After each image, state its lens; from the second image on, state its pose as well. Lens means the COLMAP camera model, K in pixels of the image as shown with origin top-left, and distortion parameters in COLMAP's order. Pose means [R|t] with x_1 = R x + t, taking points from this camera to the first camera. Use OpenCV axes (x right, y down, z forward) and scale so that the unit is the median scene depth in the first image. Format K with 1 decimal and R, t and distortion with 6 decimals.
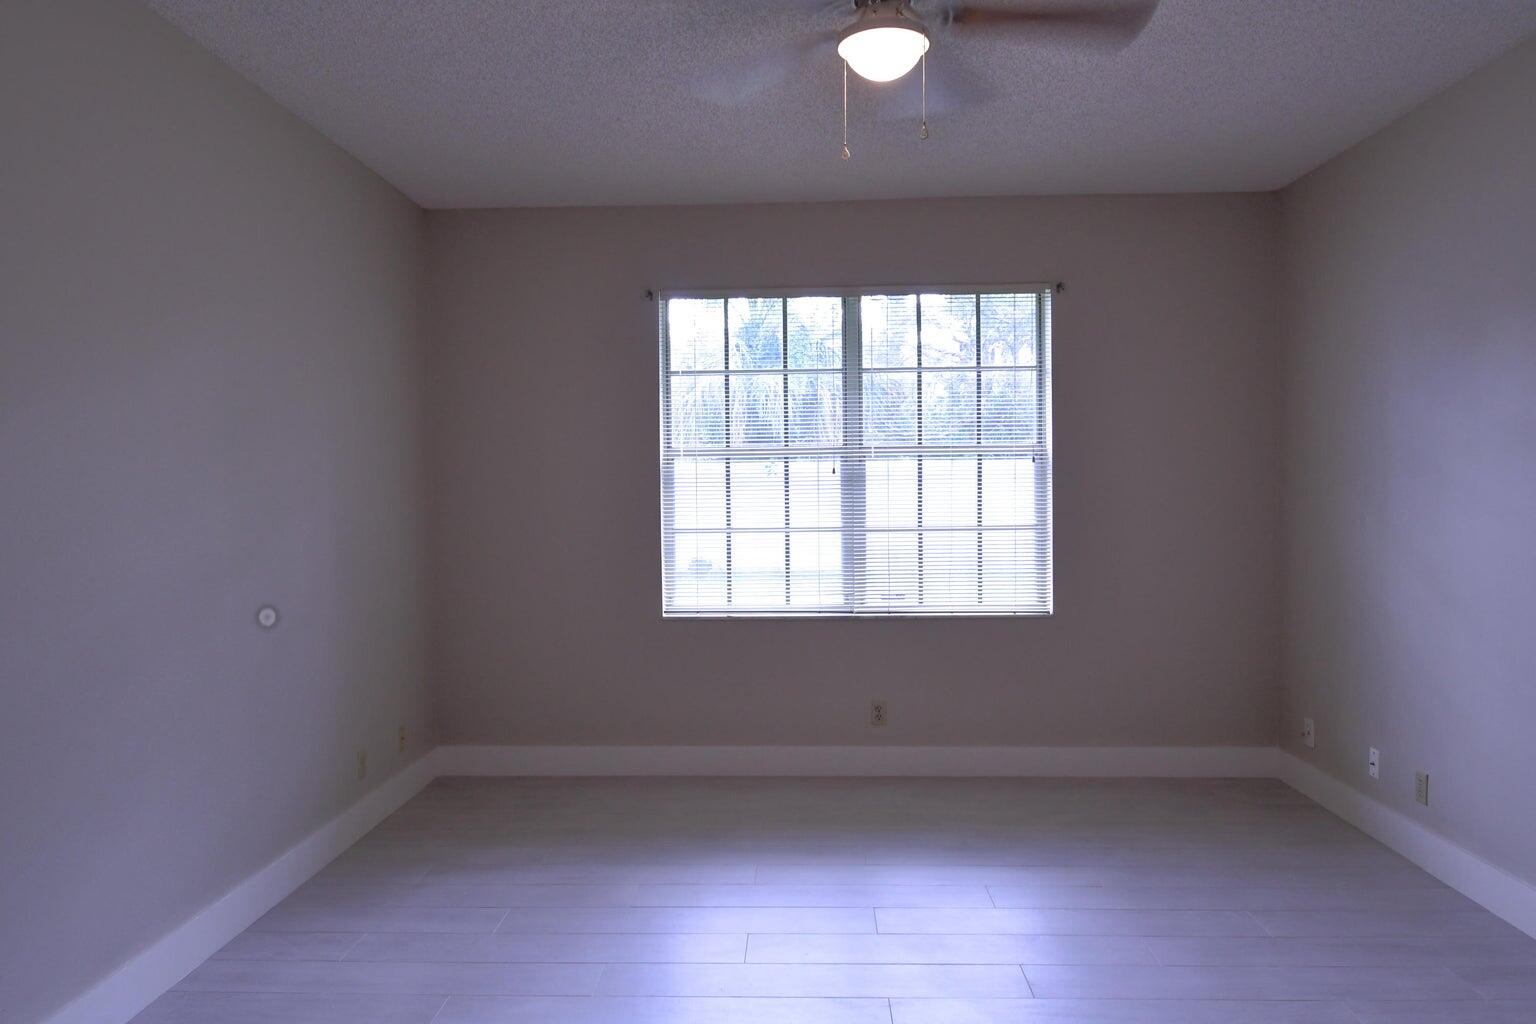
lens RADIAL K [[1053.5, 0, 769.3], [0, 1053.5, 509.9], [0, 0, 1]] dist [0.071692, -0.009608]
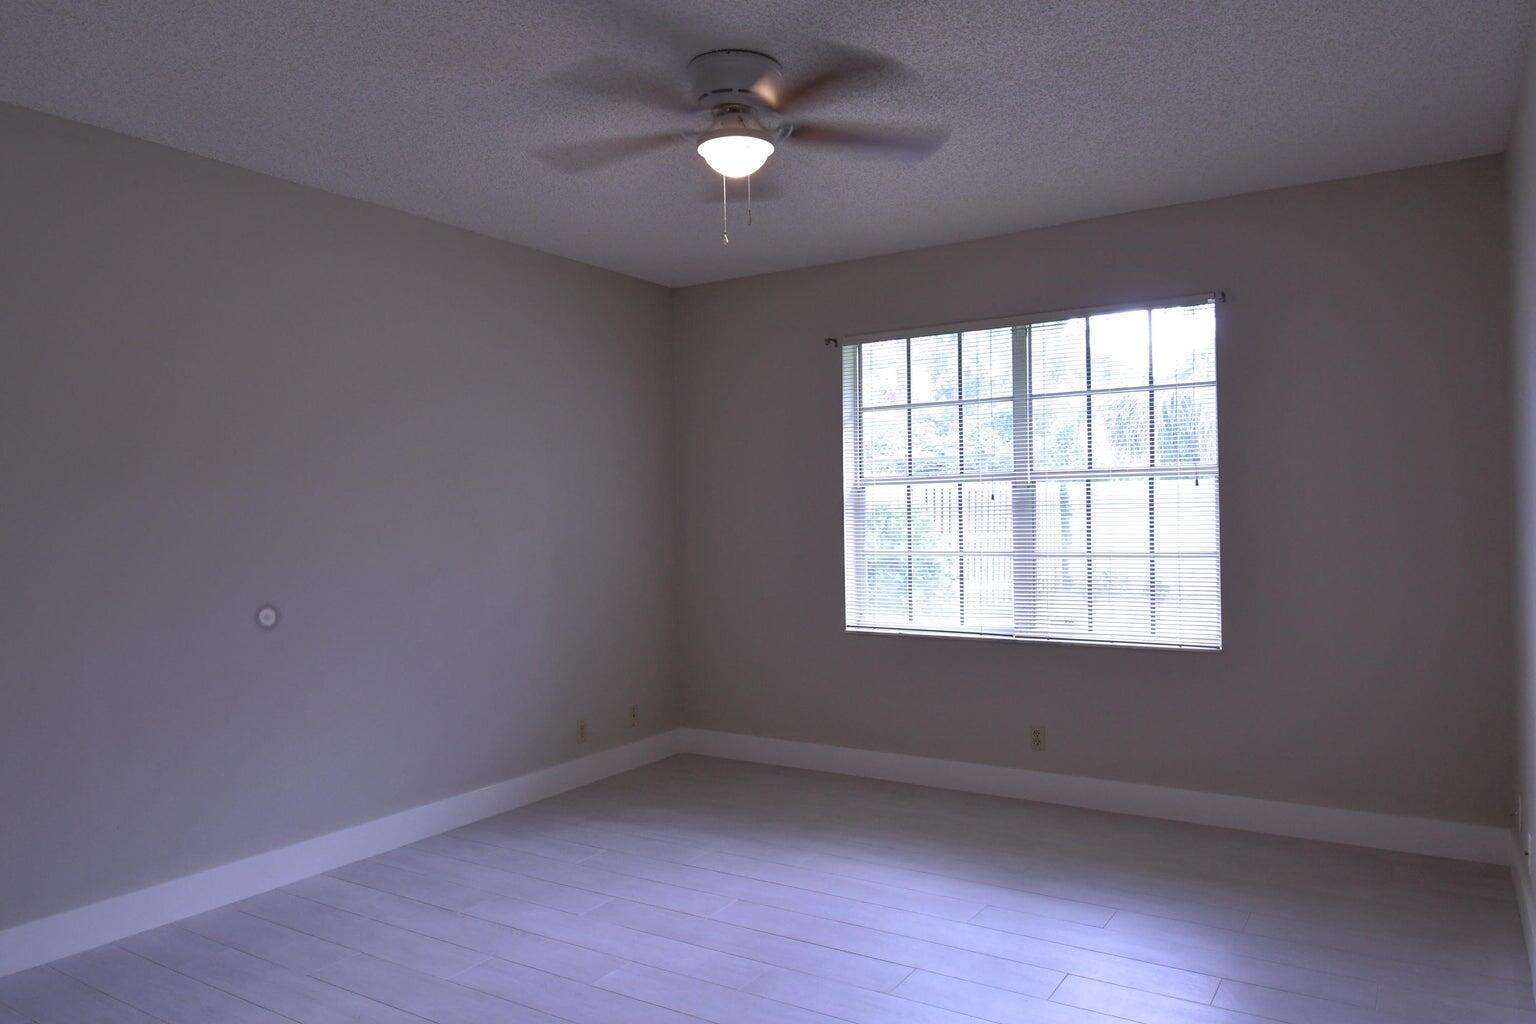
lens RADIAL K [[1053.5, 0, 769.5], [0, 1053.5, 510.5], [0, 0, 1]] dist [0.071692, -0.009608]
pose [[0.871432, -0.005454, -0.490485, 0.367016], [-0.003428, 0.999846, -0.017209, -0.005281], [0.490504, 0.016678, 0.871280, -0.005291]]
